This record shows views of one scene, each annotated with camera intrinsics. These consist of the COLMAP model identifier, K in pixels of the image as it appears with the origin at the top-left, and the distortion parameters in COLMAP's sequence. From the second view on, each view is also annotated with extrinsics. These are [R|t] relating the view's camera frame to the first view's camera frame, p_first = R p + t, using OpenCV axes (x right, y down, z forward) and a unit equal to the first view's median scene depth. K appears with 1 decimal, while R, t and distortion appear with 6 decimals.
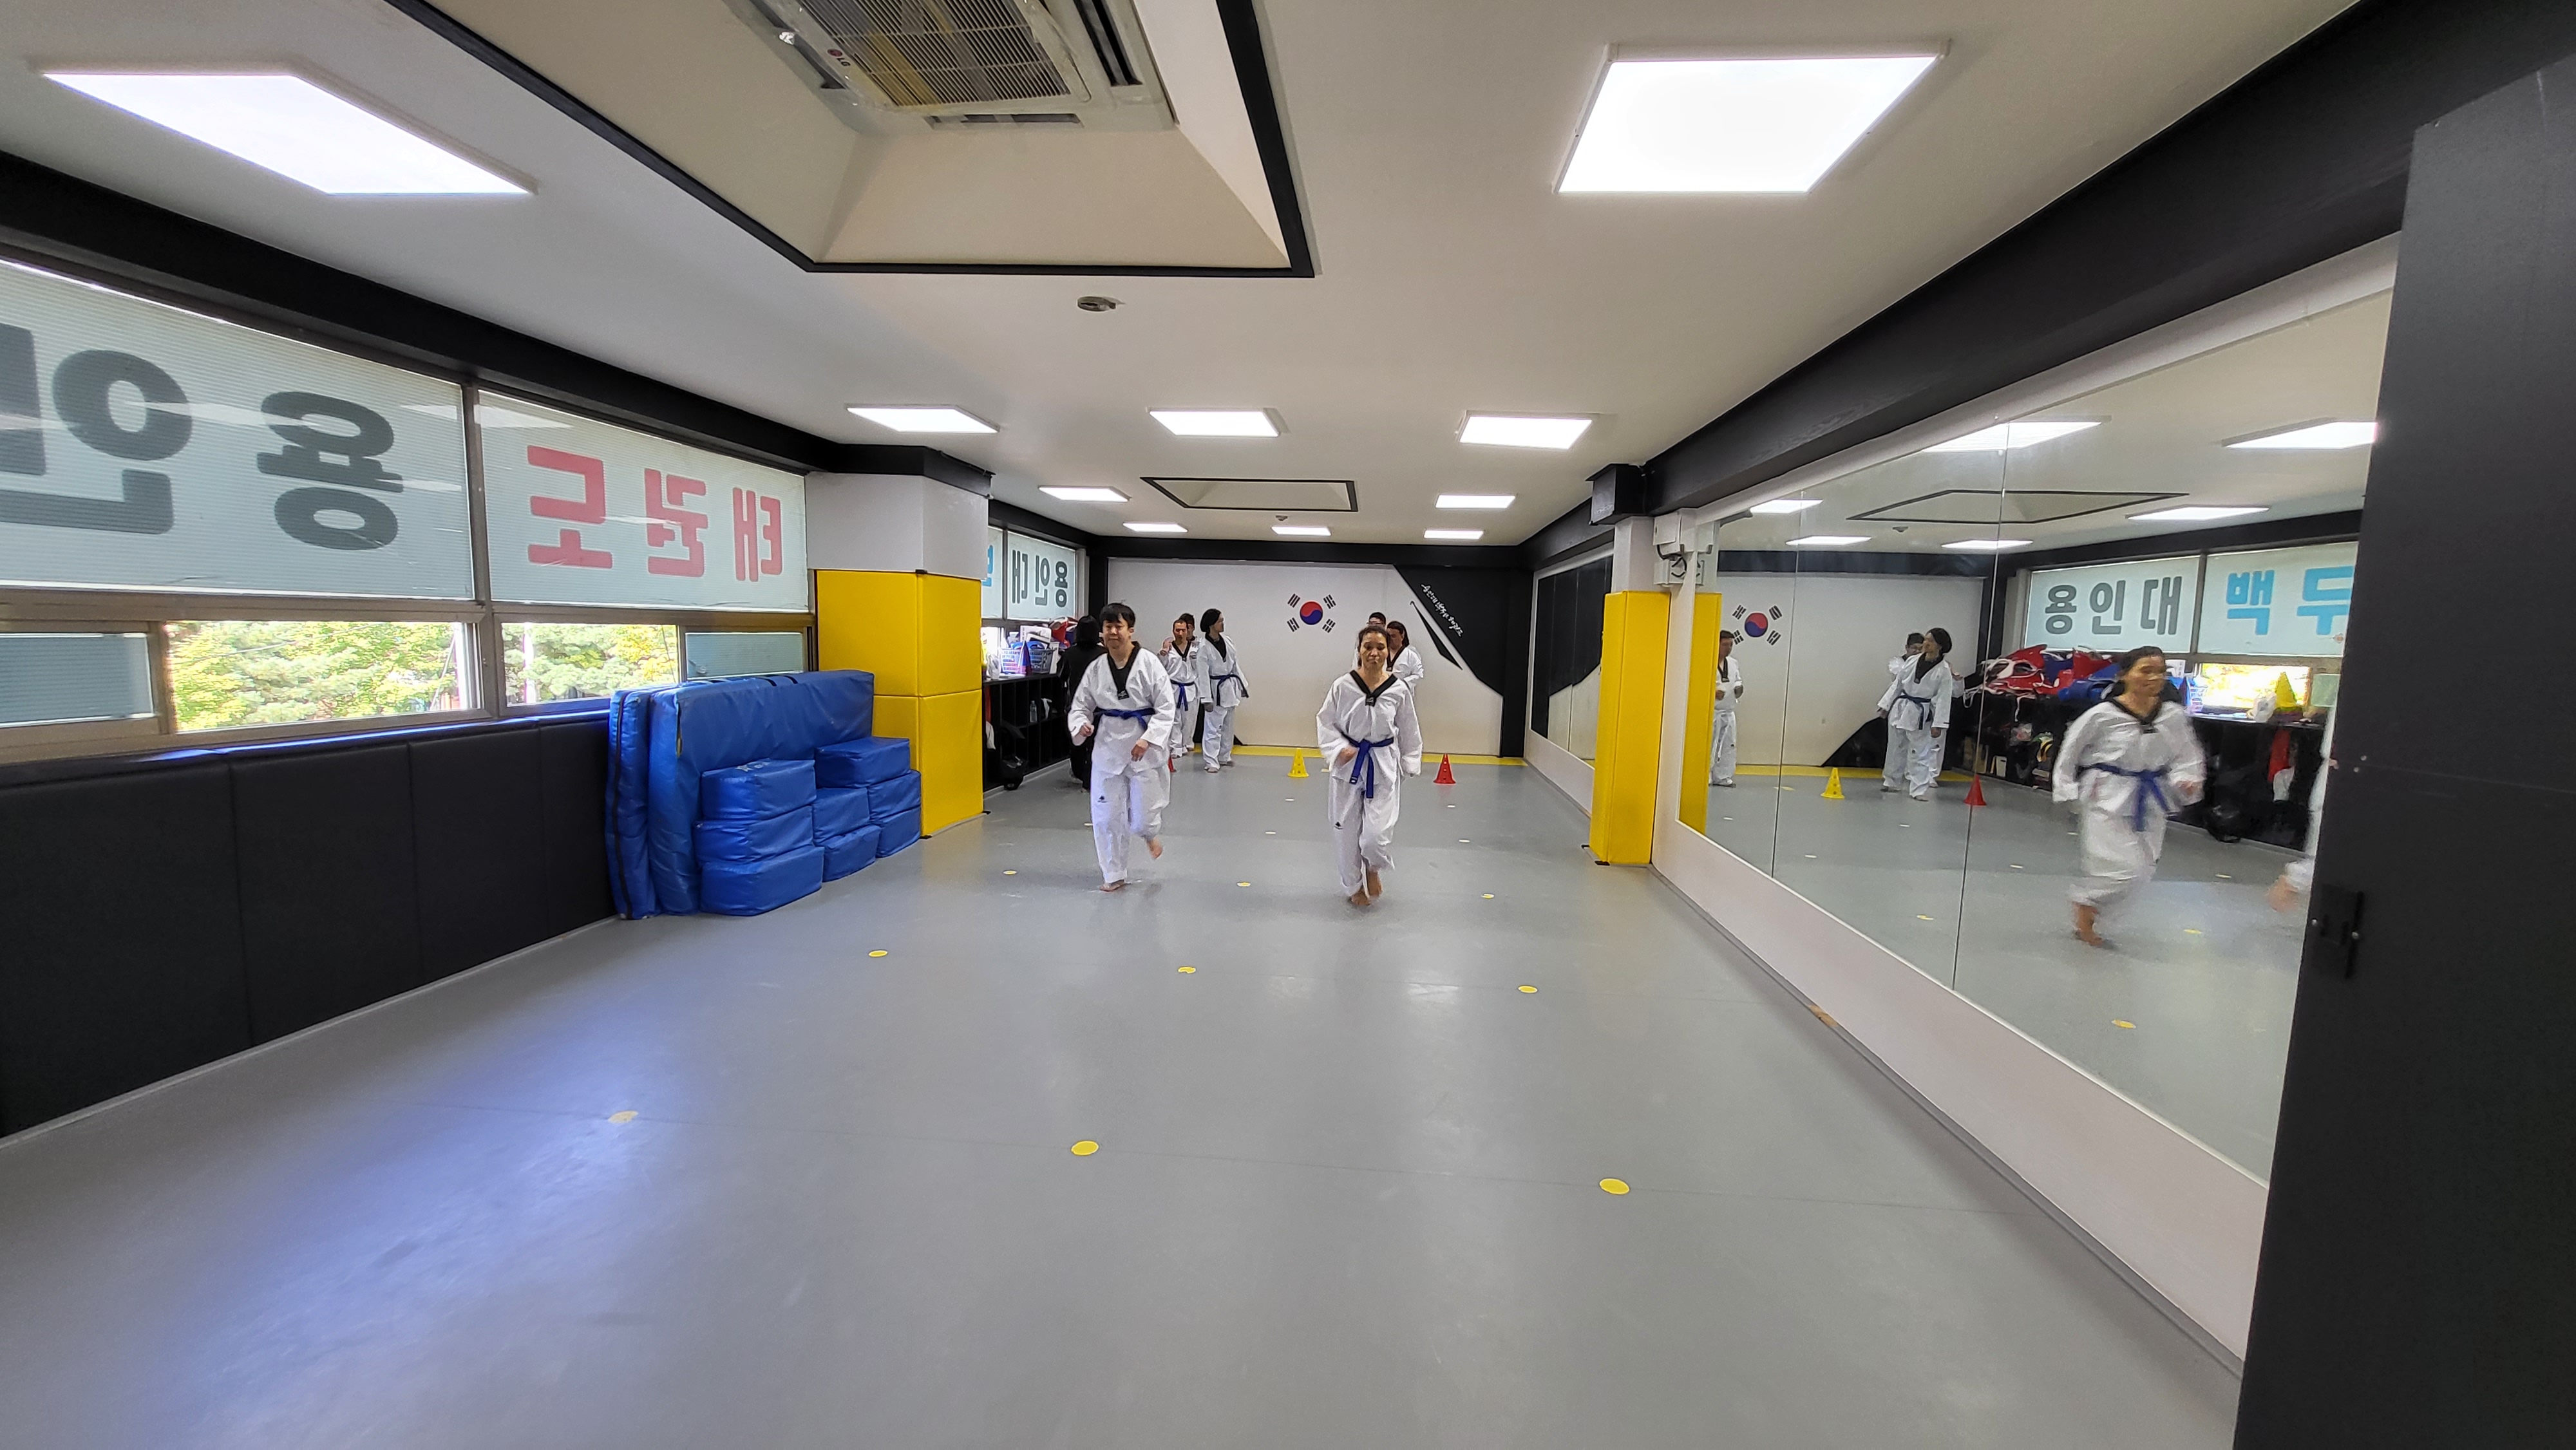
lens RADIAL K [[1011.8, 0, 1299.1], [0, 1011.8, 734.1], [0, 0, 1]] dist [-0.003440, 0.000631]
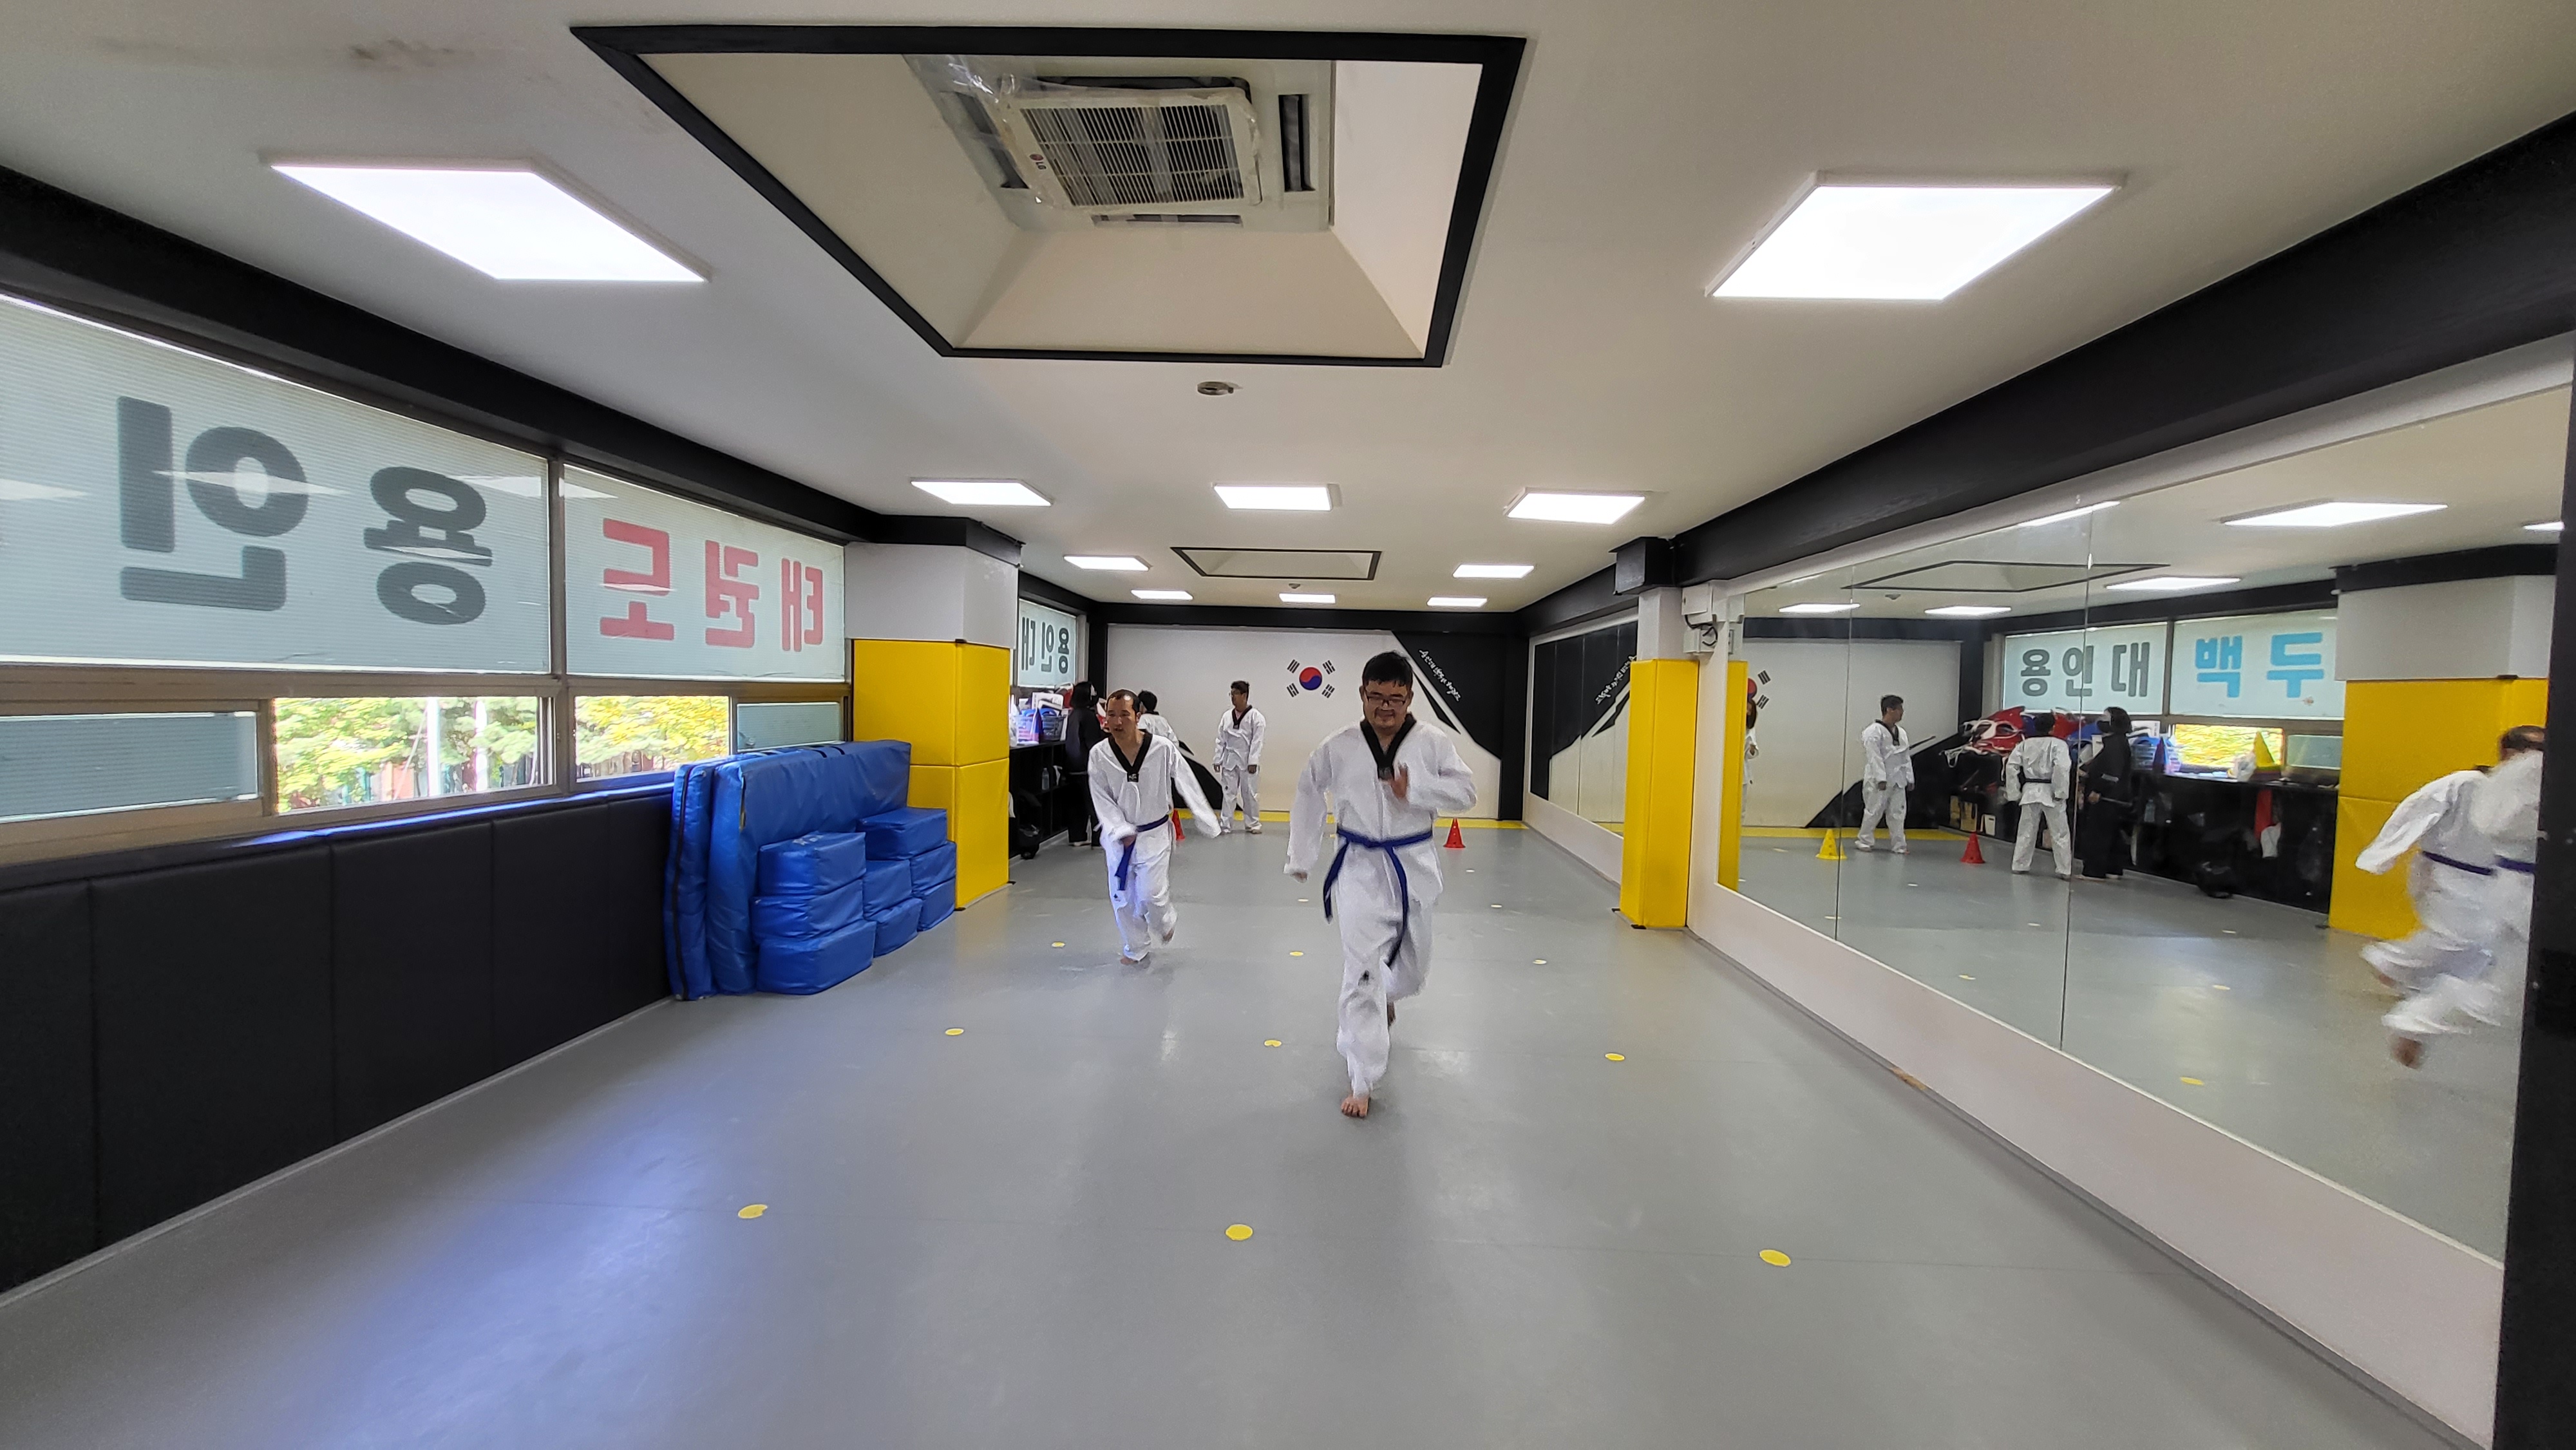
lens RADIAL K [[1011.8, 0, 1299.0], [0, 1011.8, 735.0], [0, 0, 1]] dist [-0.003440, 0.000631]
pose [[0.999050, -0.005463, 0.043237, -0.088319], [0.008059, 0.998161, -0.060085, -0.005612], [-0.042830, 0.060376, 0.997256, -0.006040]]
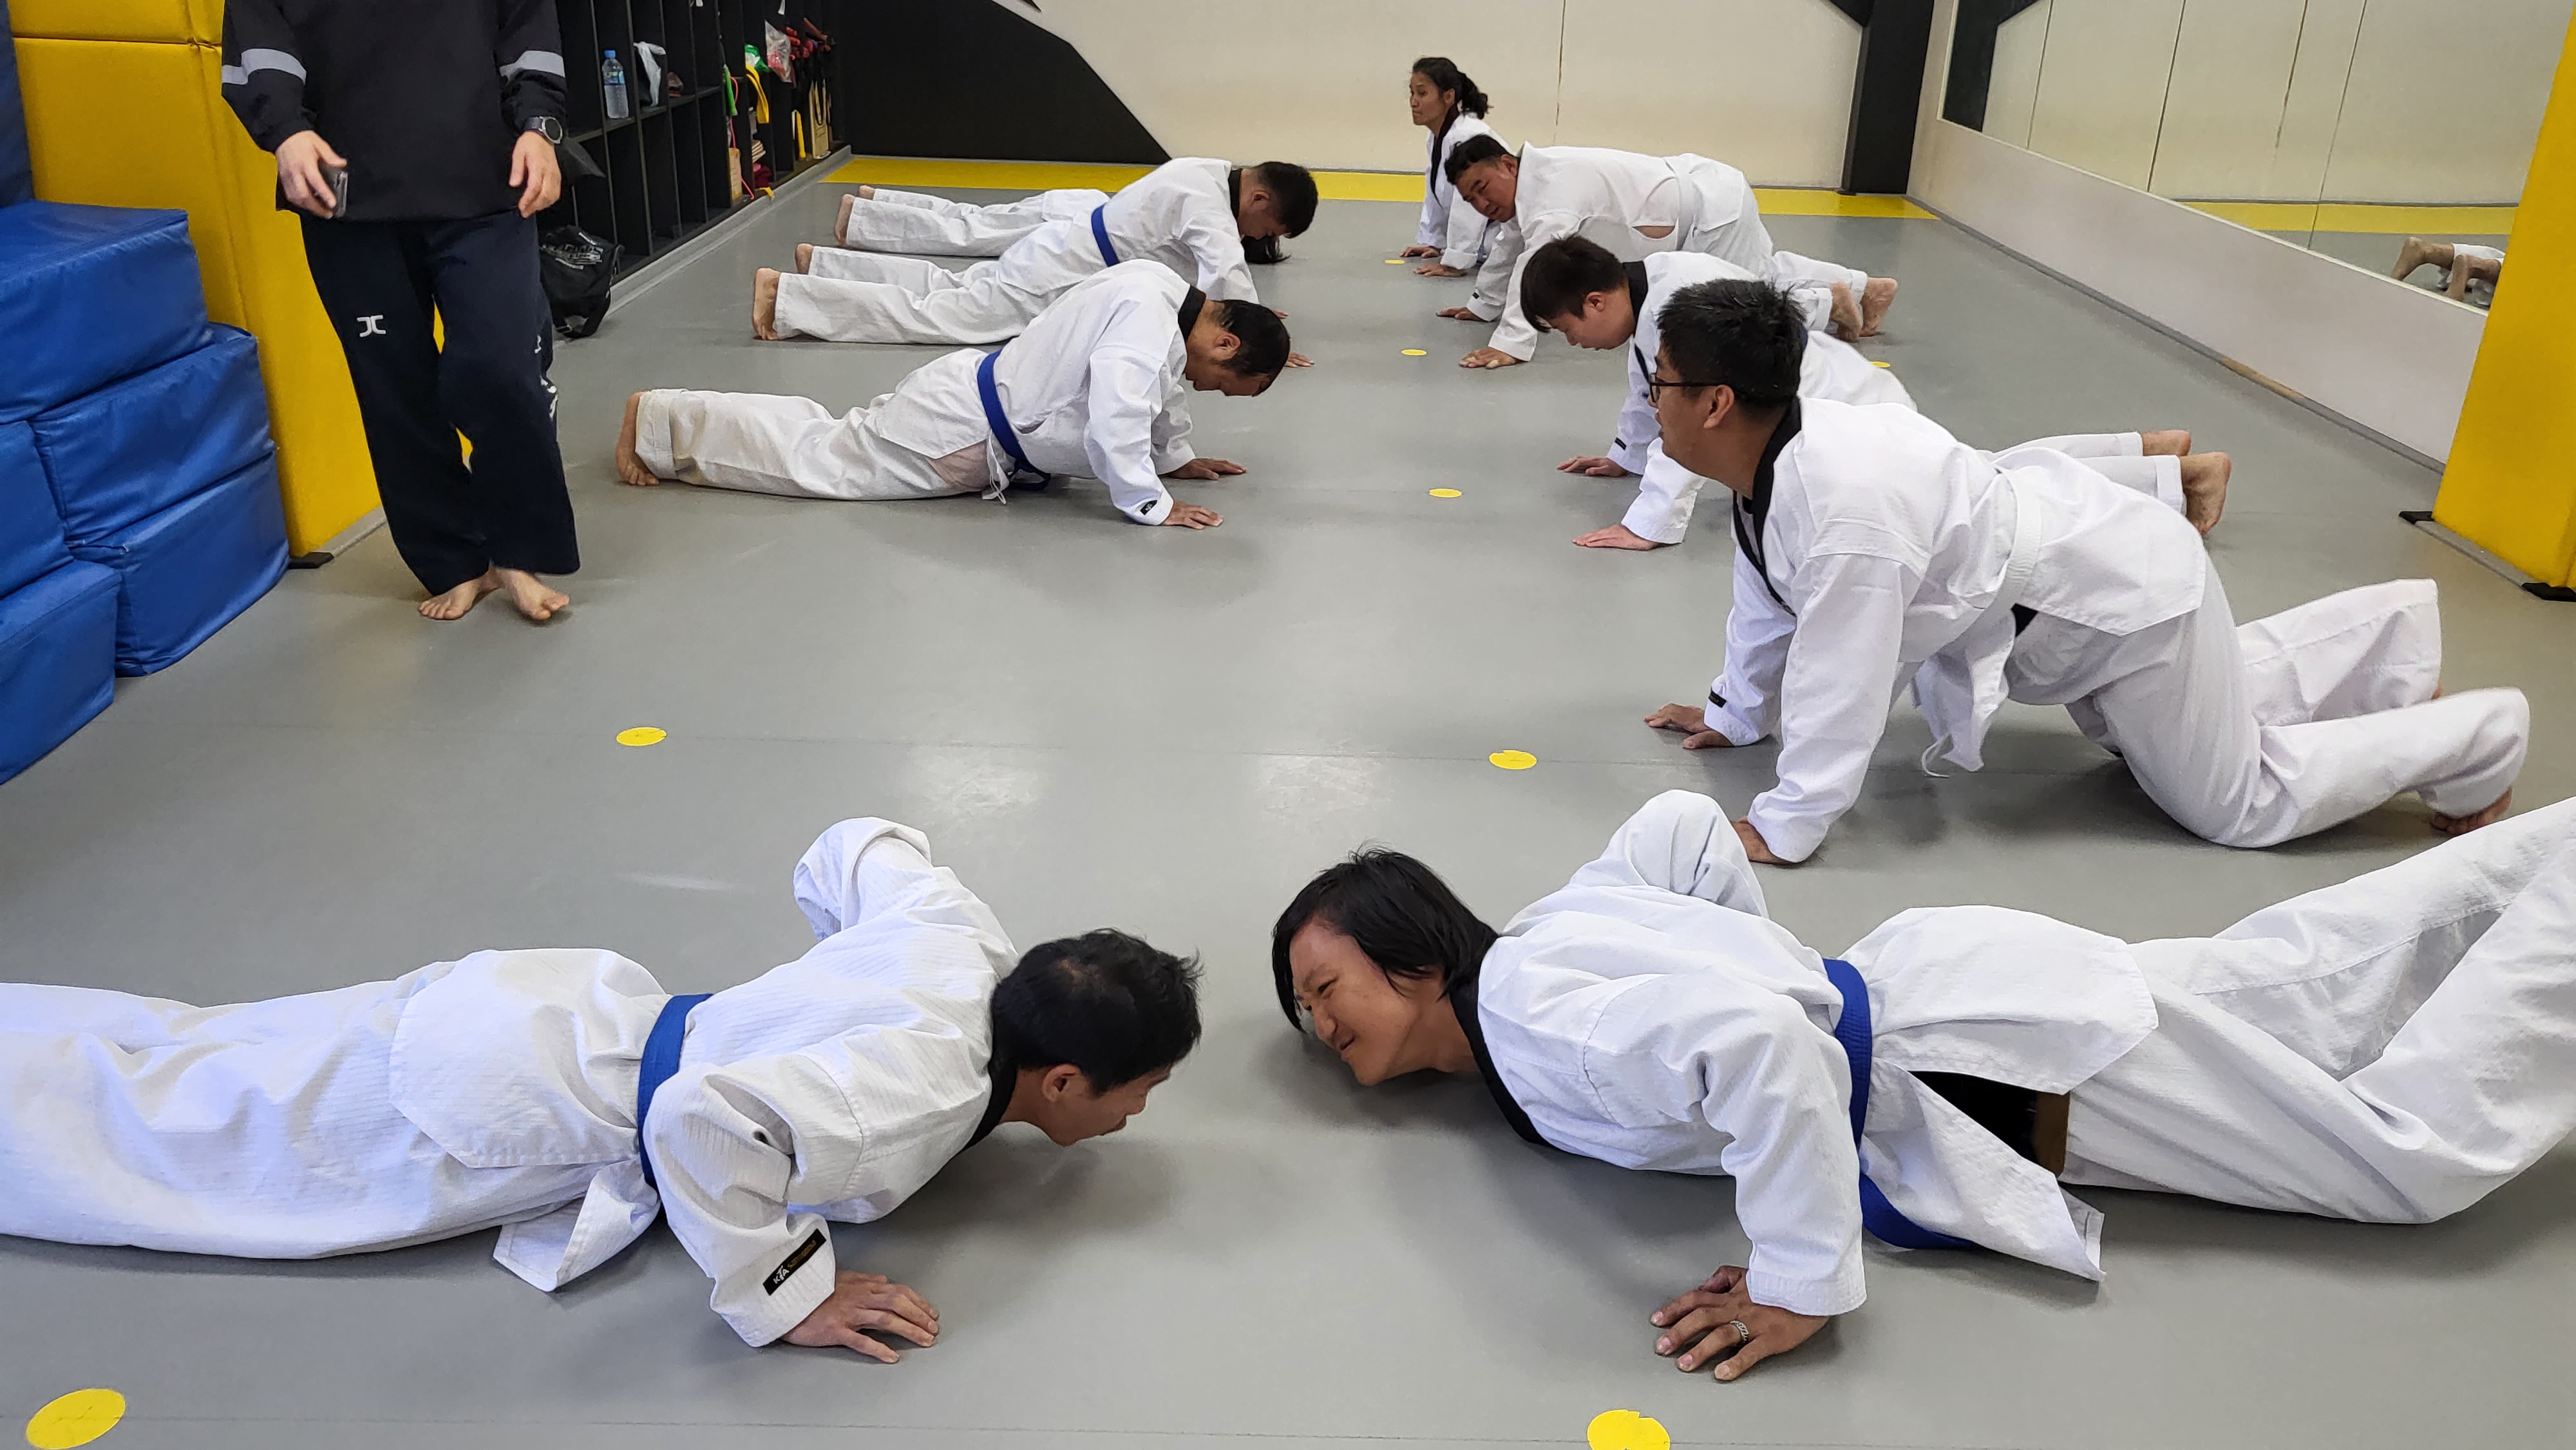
lens RADIAL K [[2000.4, 0, 1296.6], [0, 2000.4, 724.2], [0, 0, 1]] dist [-0.032793, 0.091874]
pose [[0.997209, -0.030179, 0.068294, -0.139547], [0.008653, 0.955220, 0.295768, -0.021066], [-0.074162, -0.294352, 0.952815, 0.457209]]
